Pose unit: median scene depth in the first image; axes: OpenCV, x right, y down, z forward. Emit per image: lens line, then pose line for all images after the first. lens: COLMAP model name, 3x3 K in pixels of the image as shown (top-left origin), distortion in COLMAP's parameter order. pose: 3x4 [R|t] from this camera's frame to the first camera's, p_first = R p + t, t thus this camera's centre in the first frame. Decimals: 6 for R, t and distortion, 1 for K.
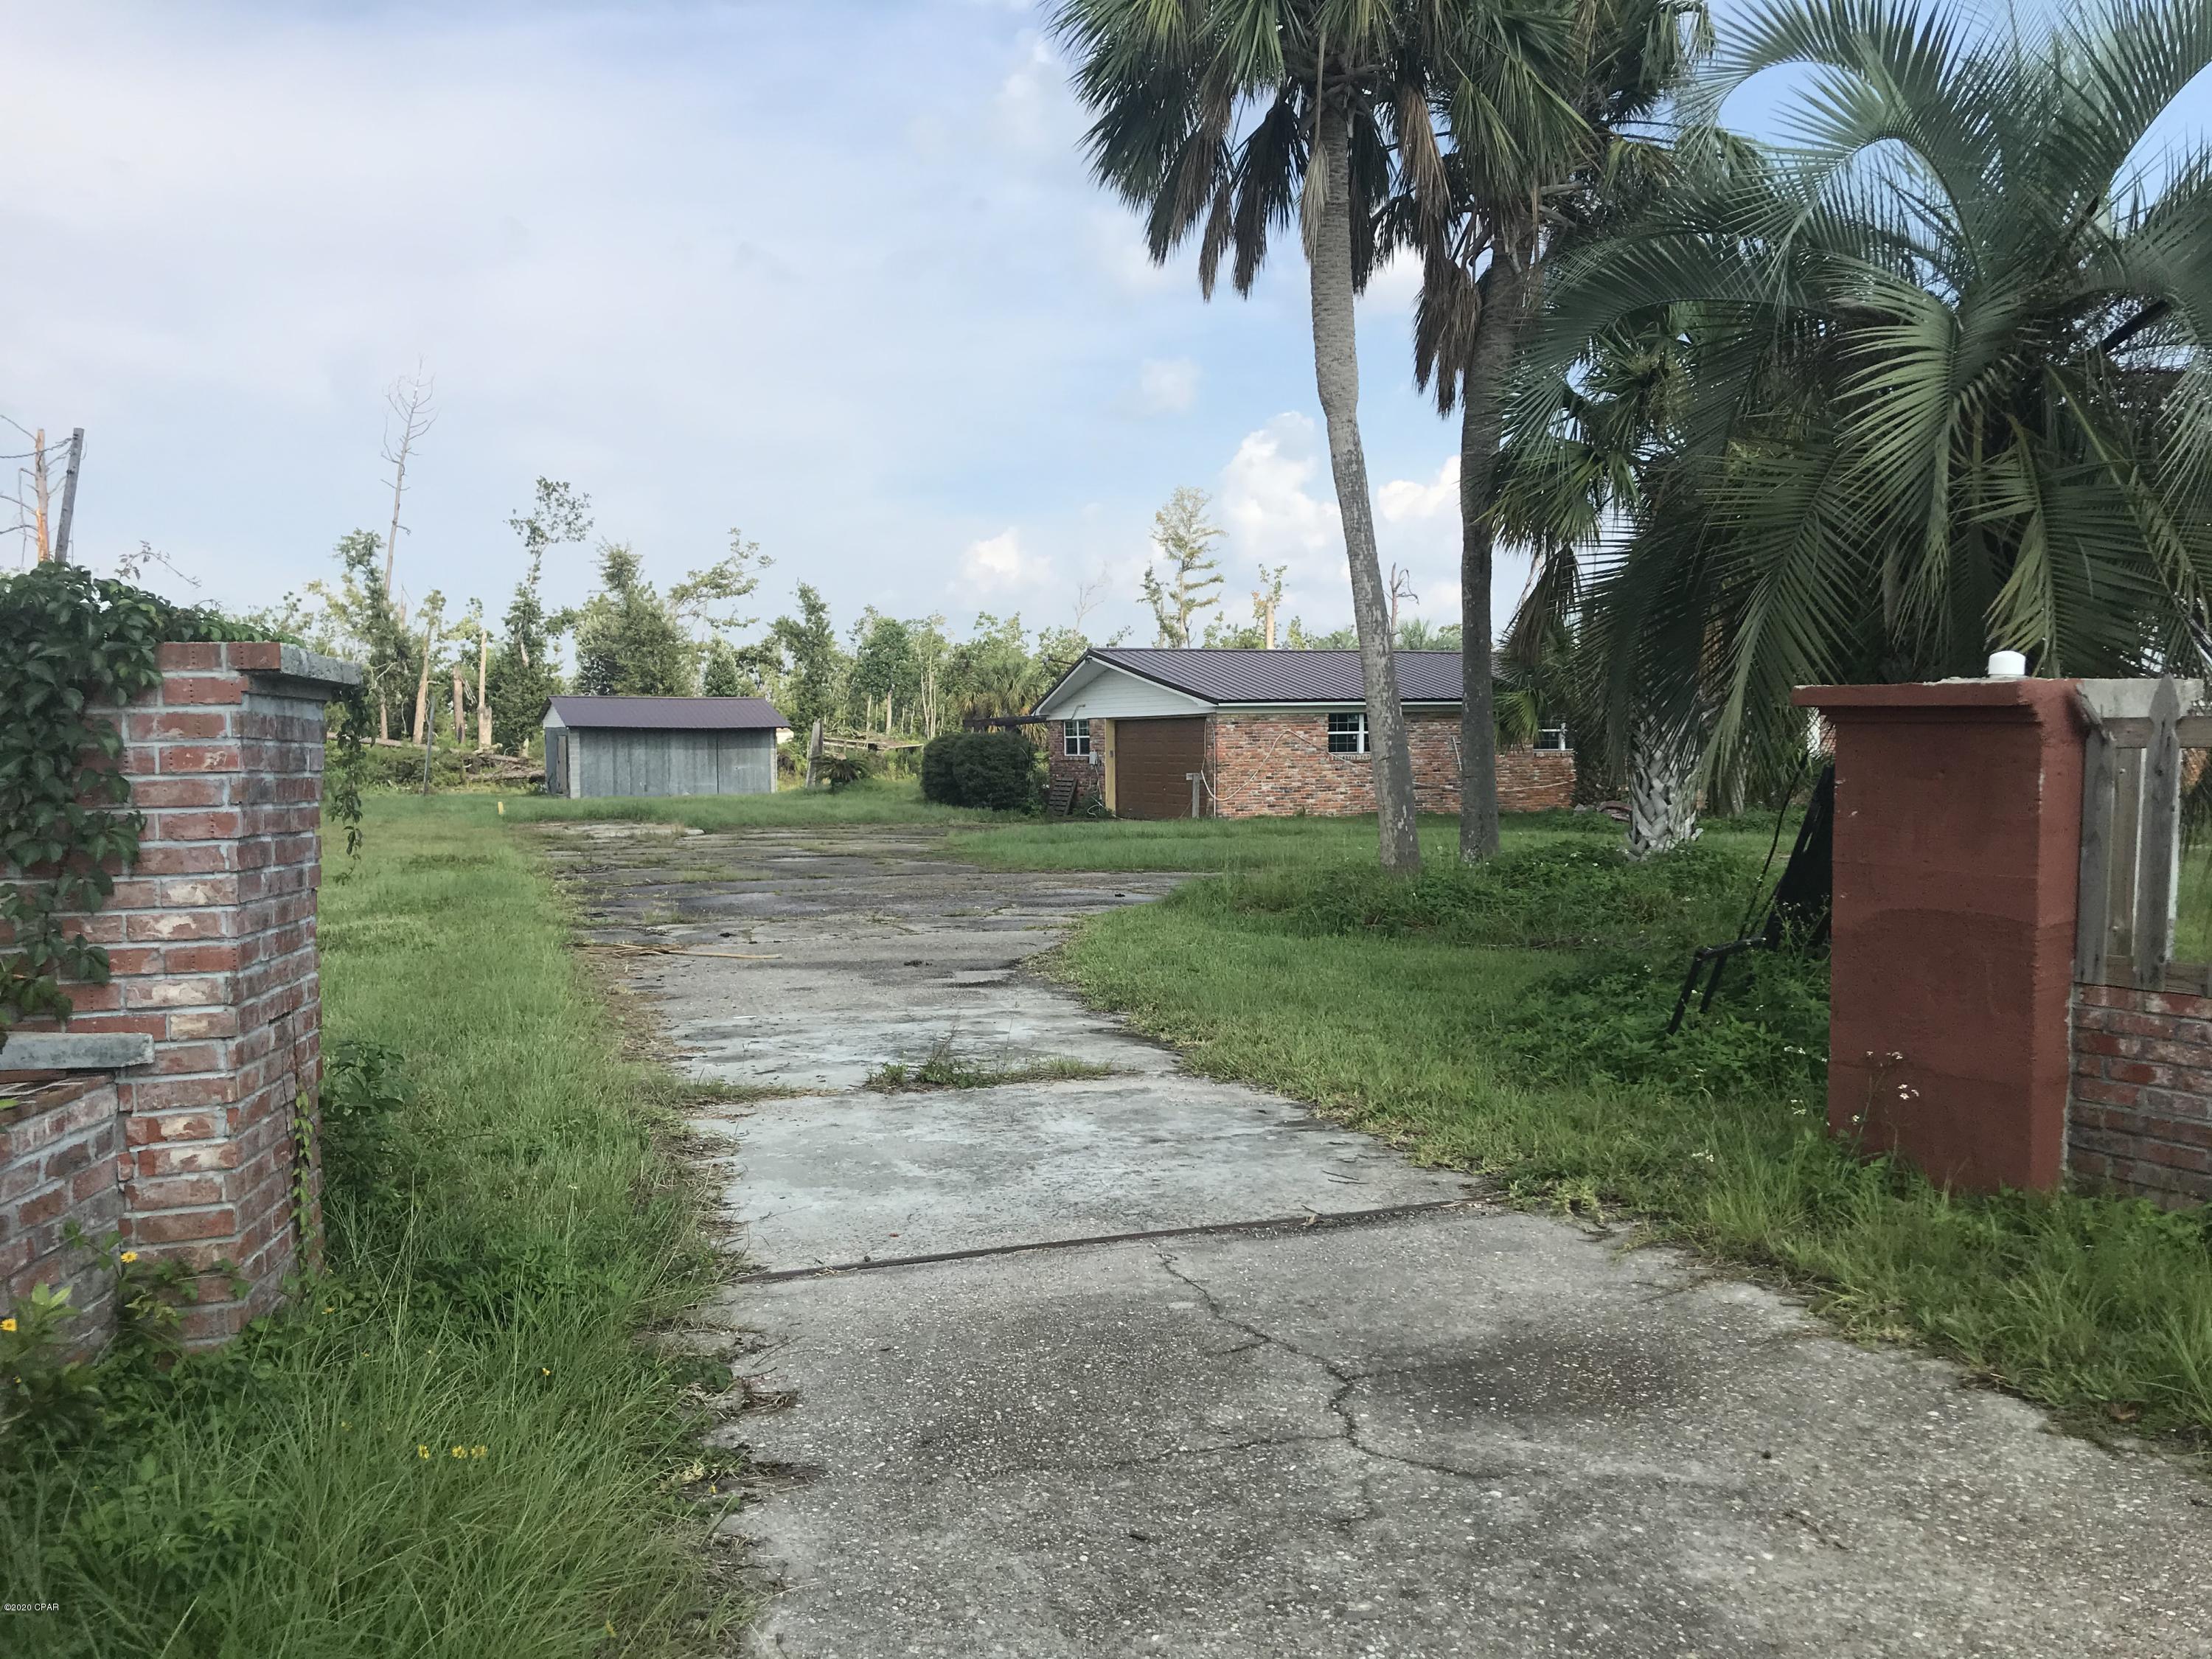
lens RADIAL K [[1817.1, 0, 1107.5], [0, 1817.1, 835.2], [0, 0, 1]] dist [0.040605, -0.009170]
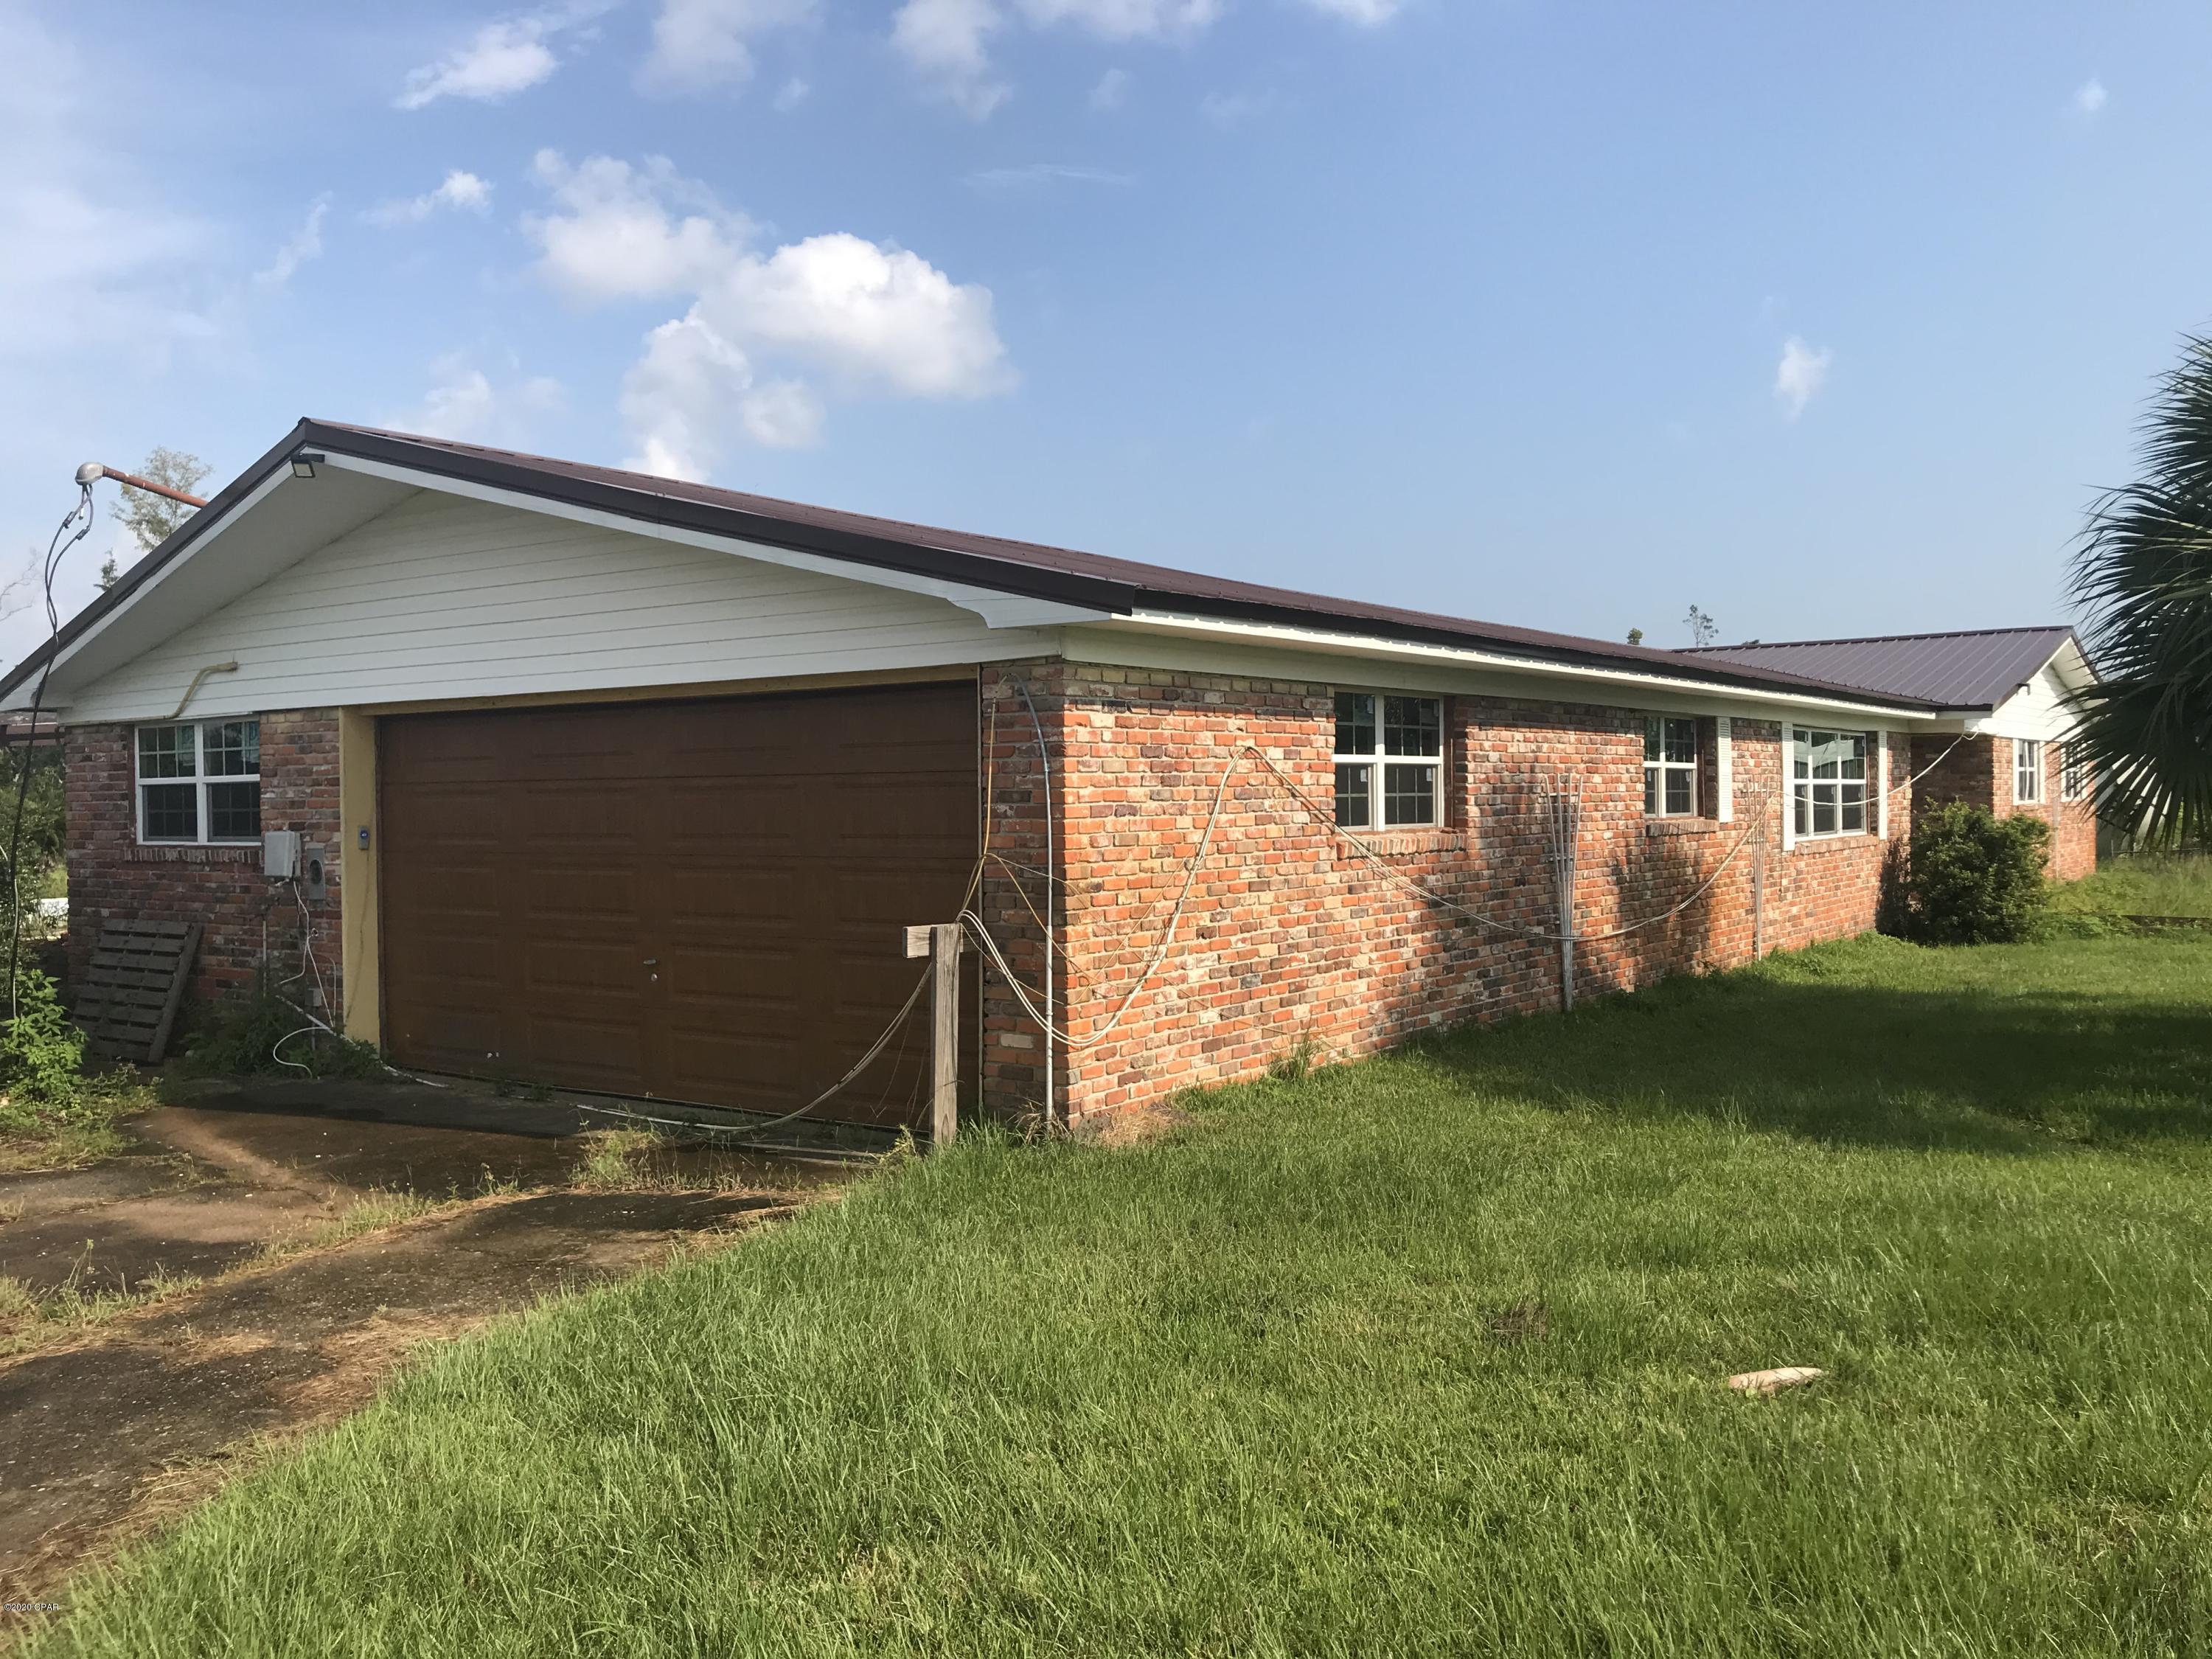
lens RADIAL K [[1817.1, 0, 1105.9], [0, 1817.1, 814.5], [0, 0, 1]] dist [0.040605, -0.009170]
pose [[0.857441, -0.004813, 0.514559, -0.044218], [0.029988, 0.998724, -0.040630, -0.033809], [-0.513707, 0.050269, 0.856492, 0.705356]]
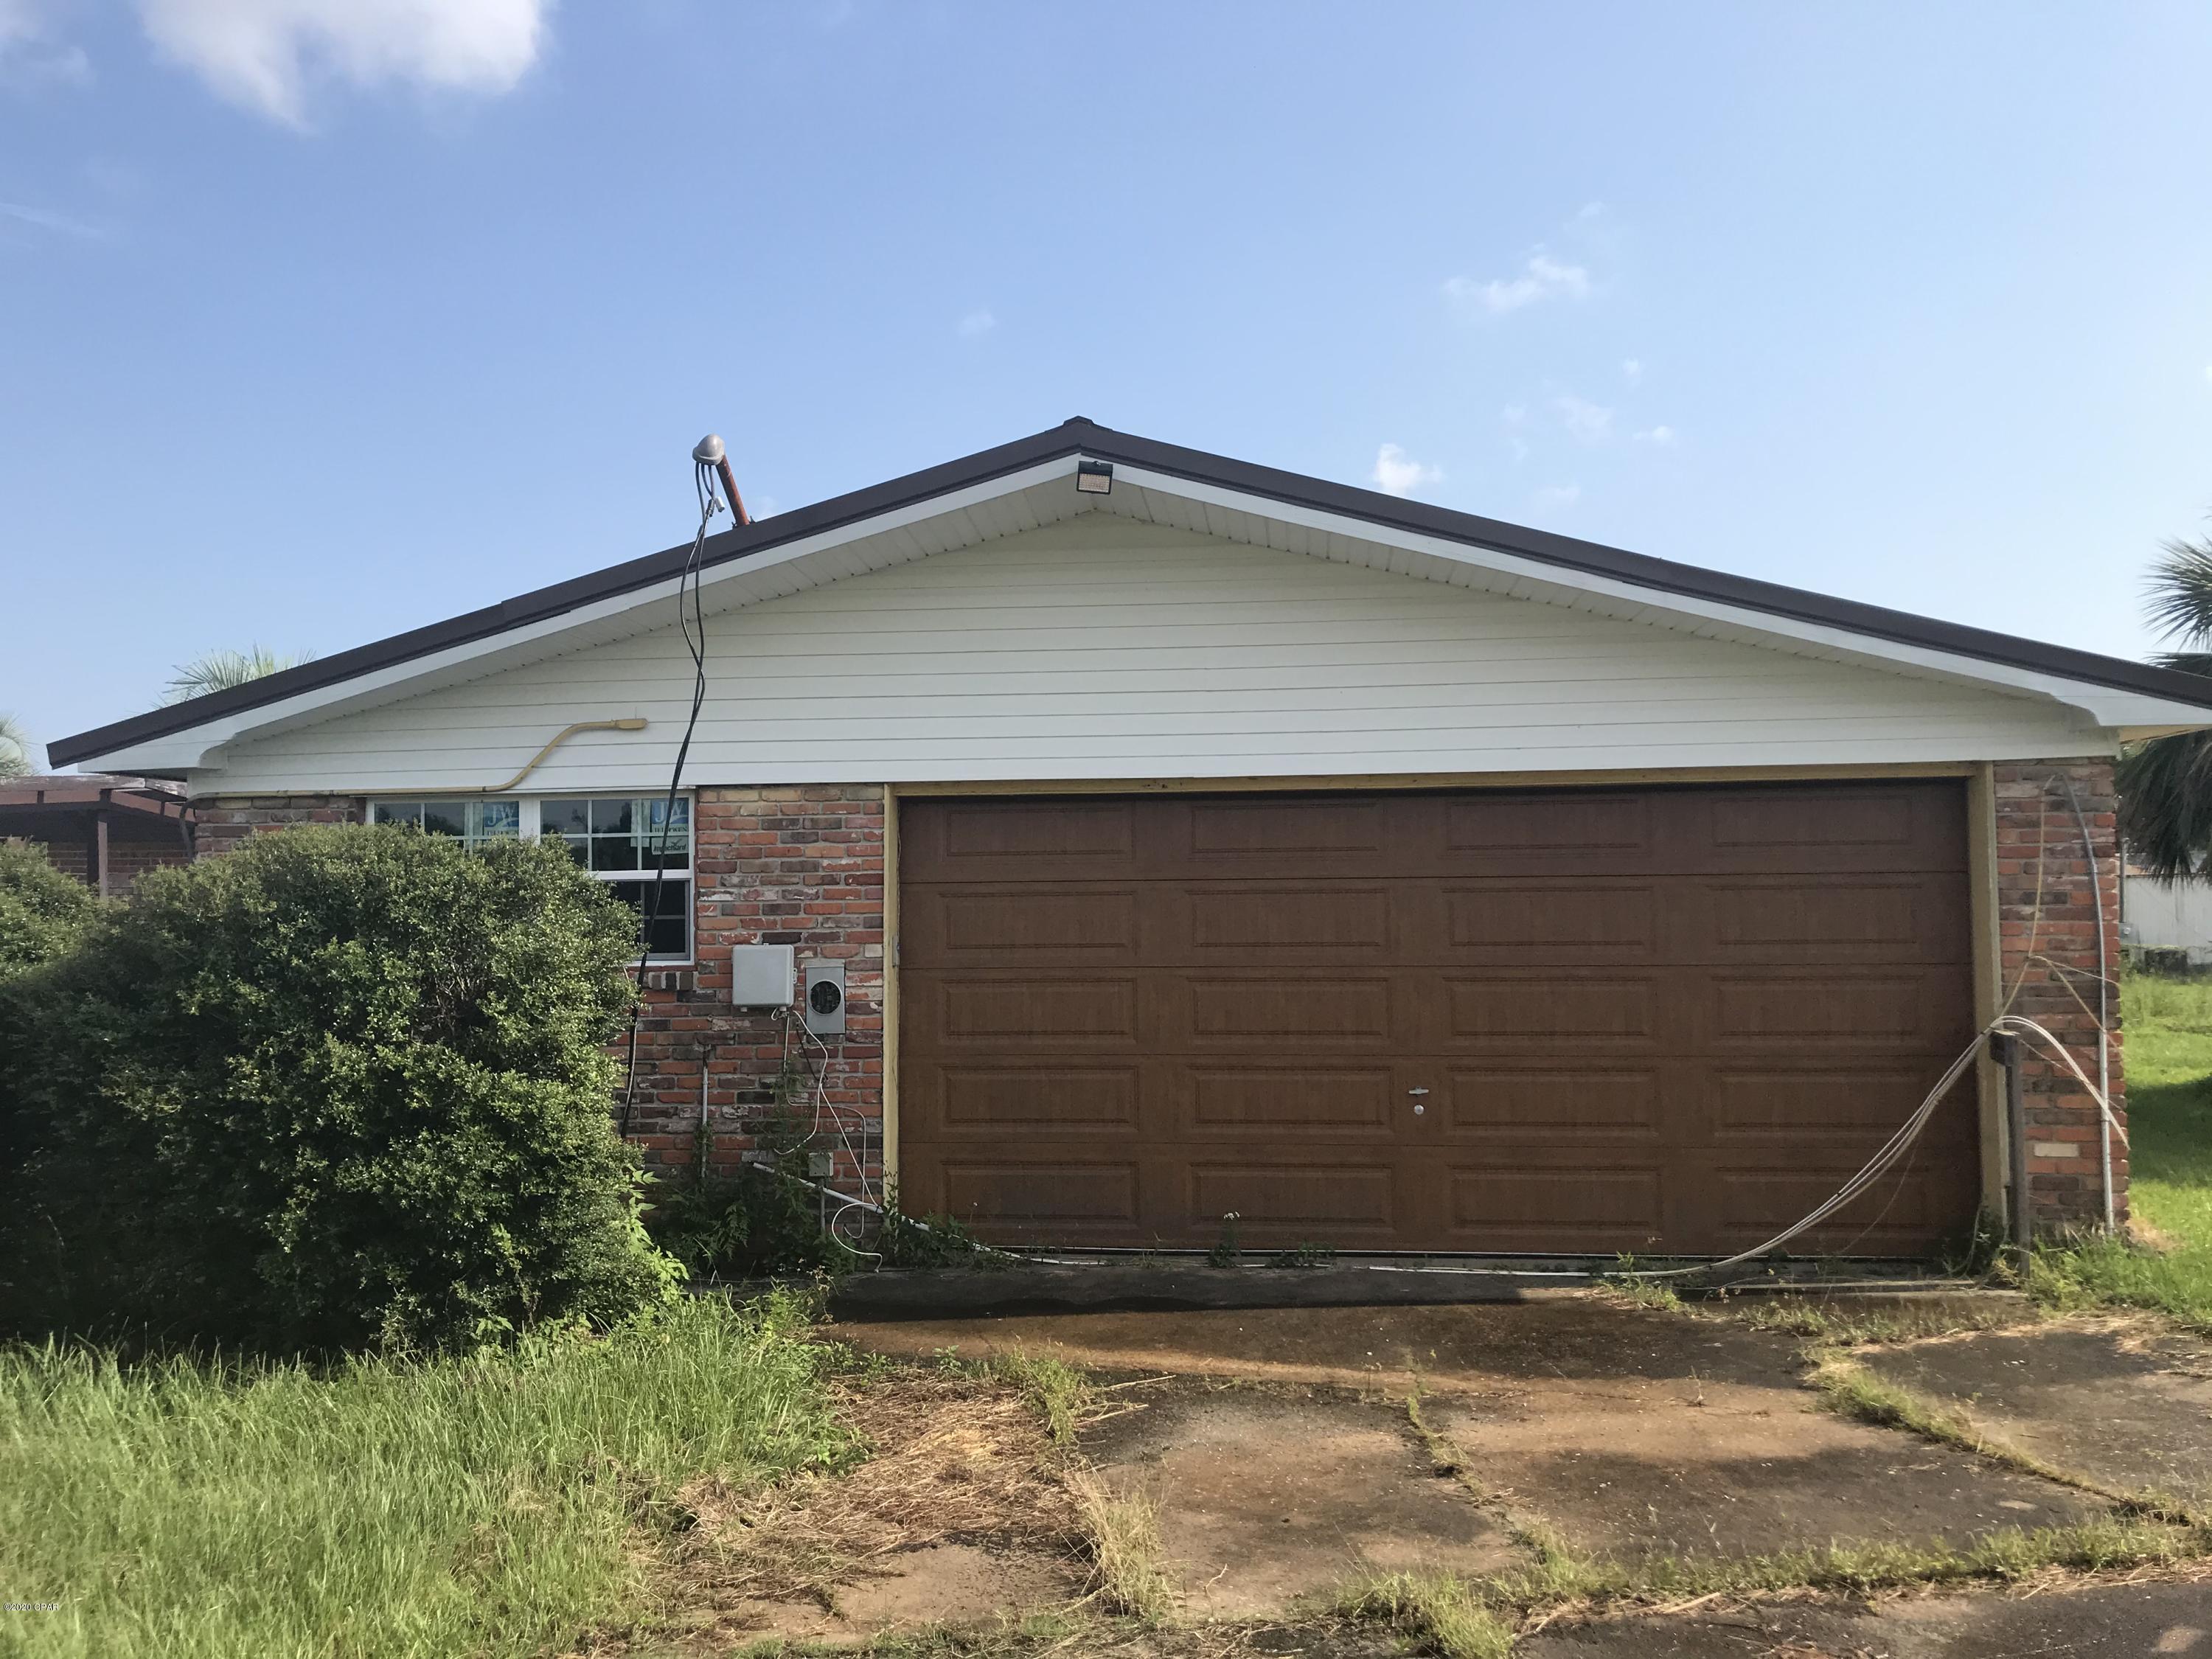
lens RADIAL K [[1817.1, 0, 1104.9], [0, 1817.1, 827.8], [0, 0, 1]] dist [0.040605, -0.009170]
pose [[0.489564, 0.045602, 0.870774, -0.173120], [0.050593, 0.995464, -0.080576, -0.041011], [-0.870498, 0.083502, 0.485036, 0.873970]]
